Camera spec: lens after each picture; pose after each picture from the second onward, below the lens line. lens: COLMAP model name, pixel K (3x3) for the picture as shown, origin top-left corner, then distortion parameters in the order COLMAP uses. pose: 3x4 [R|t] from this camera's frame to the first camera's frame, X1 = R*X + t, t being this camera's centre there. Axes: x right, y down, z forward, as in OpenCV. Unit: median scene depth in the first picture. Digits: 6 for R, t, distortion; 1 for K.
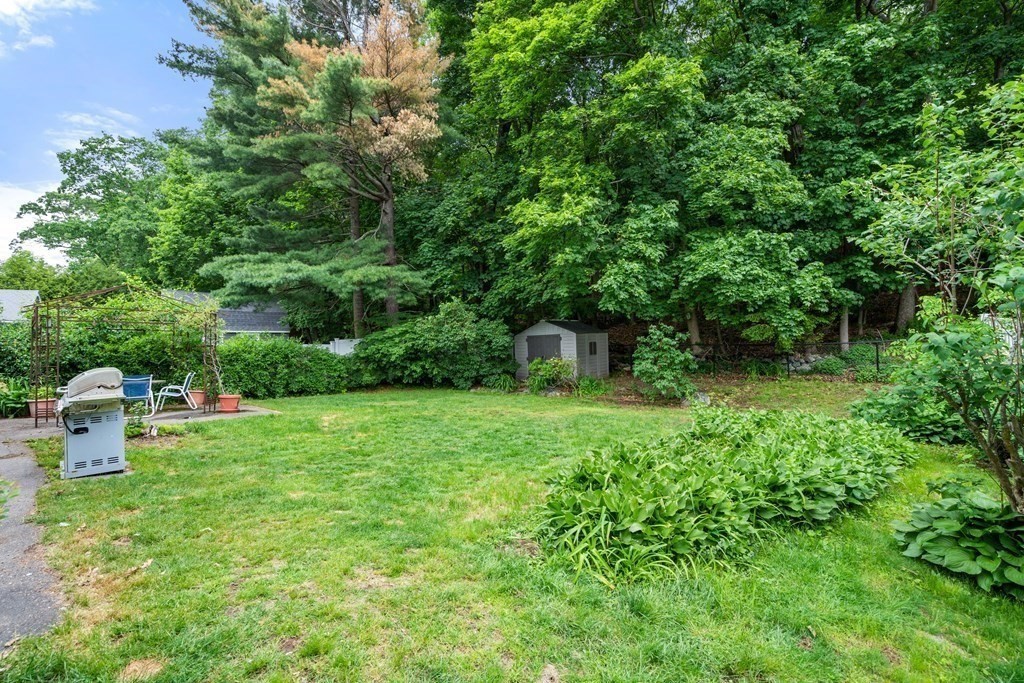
lens RADIAL K [[464.7, 0, 512.0], [0, 464.7, 341.5], [0, 0, 1]] dist [0.001365, -0.000475]
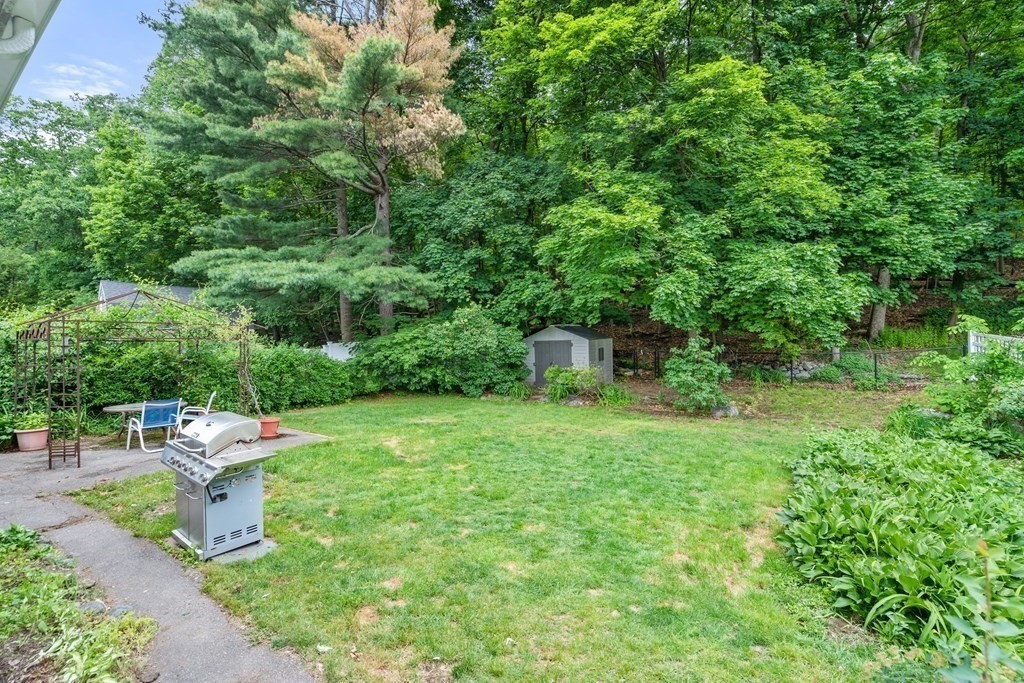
lens RADIAL K [[461.9, 0, 512.0], [0, 461.9, 341.5], [0, 0, 1]] dist [0.010234, -0.001225]
pose [[0.991129, 0.007757, 0.132676, -0.158120], [-0.009775, 0.999846, 0.014562, -0.027459], [-0.132542, -0.015730, 0.991053, 0.042562]]
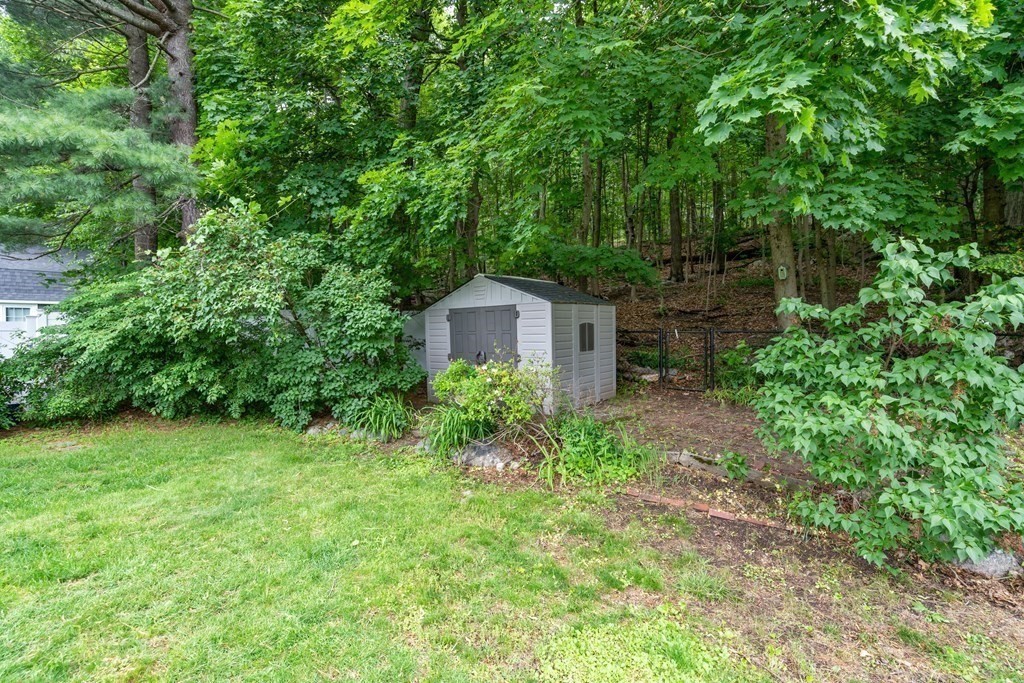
lens RADIAL K [[464.7, 0, 512.0], [0, 464.7, 341.5], [0, 0, 1]] dist [0.001365, -0.000475]
pose [[0.998322, 0.012246, 0.056589, 0.077402], [-0.013903, 0.999484, 0.028969, 0.006853], [-0.056205, -0.029707, 0.997977, 0.573718]]
